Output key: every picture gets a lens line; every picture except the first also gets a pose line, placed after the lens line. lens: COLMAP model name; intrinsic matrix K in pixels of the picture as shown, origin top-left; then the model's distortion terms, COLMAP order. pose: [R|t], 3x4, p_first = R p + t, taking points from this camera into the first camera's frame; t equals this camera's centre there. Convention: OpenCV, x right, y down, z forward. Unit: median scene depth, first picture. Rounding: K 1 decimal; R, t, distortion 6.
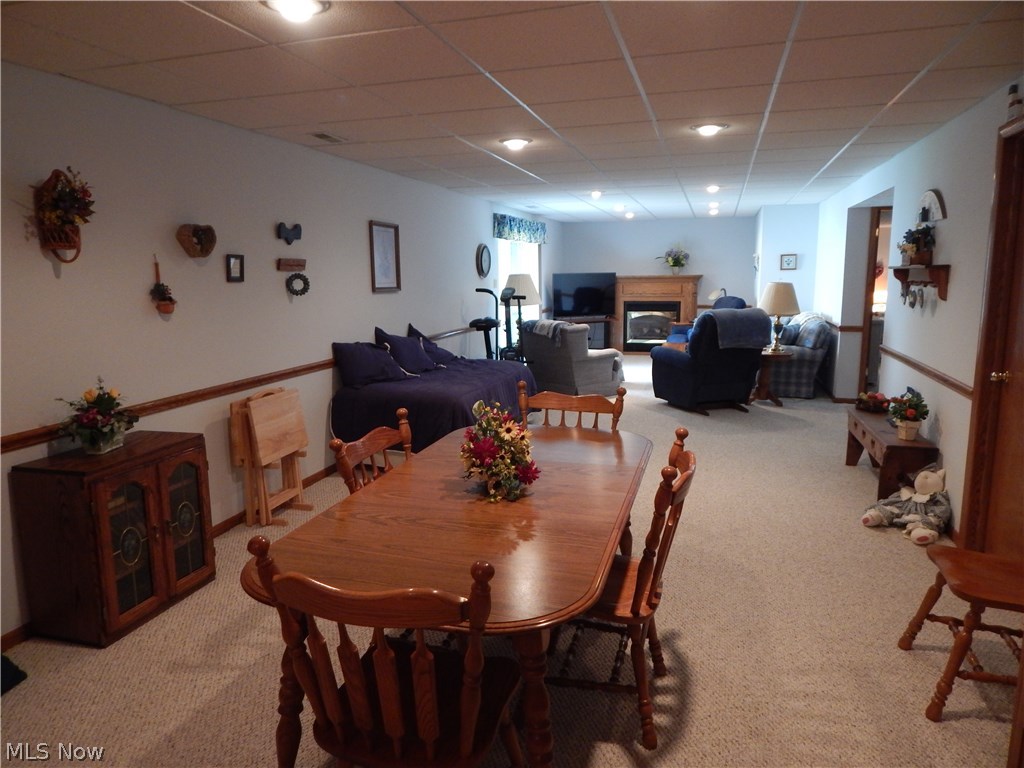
lens RADIAL K [[670.7, 0, 512.0], [0, 670.7, 384.0], [0, 0, 1]] dist [-0.004747, -0.004144]
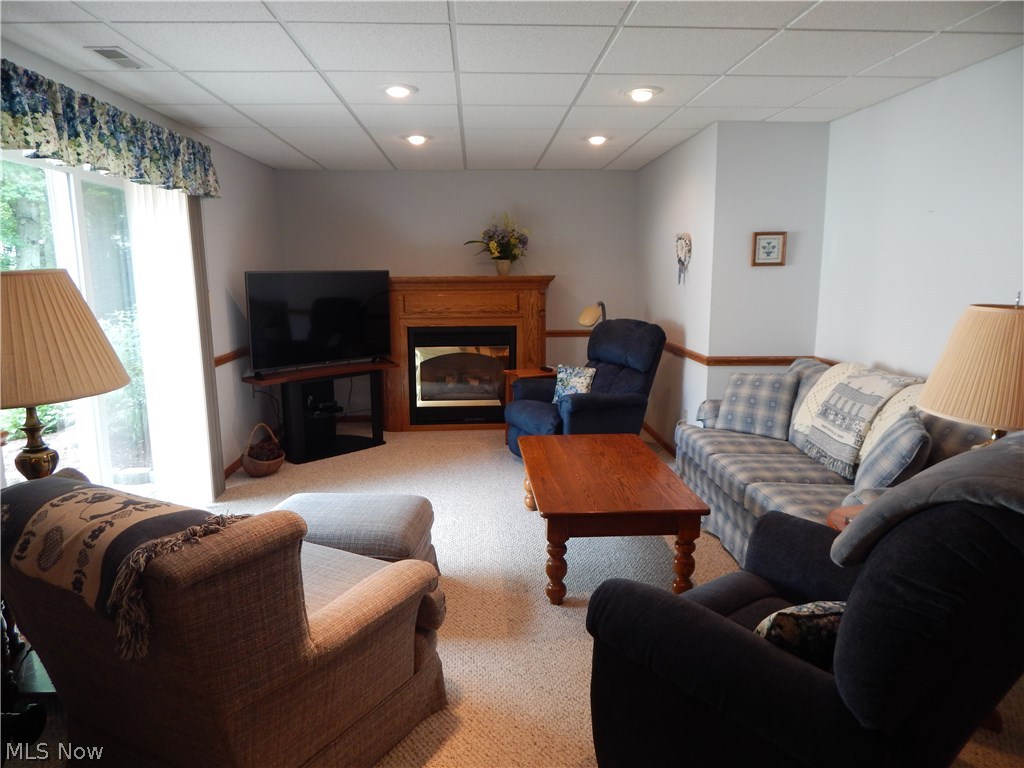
lens RADIAL K [[670.7, 0, 512.0], [0, 670.7, 384.0], [0, 0, 1]] dist [-0.004747, -0.004144]
pose [[0.940544, -0.050290, 0.335930, 0.071135], [0.050054, 0.998703, 0.009367, -0.083650], [-0.335965, 0.008005, 0.941841, 0.511745]]
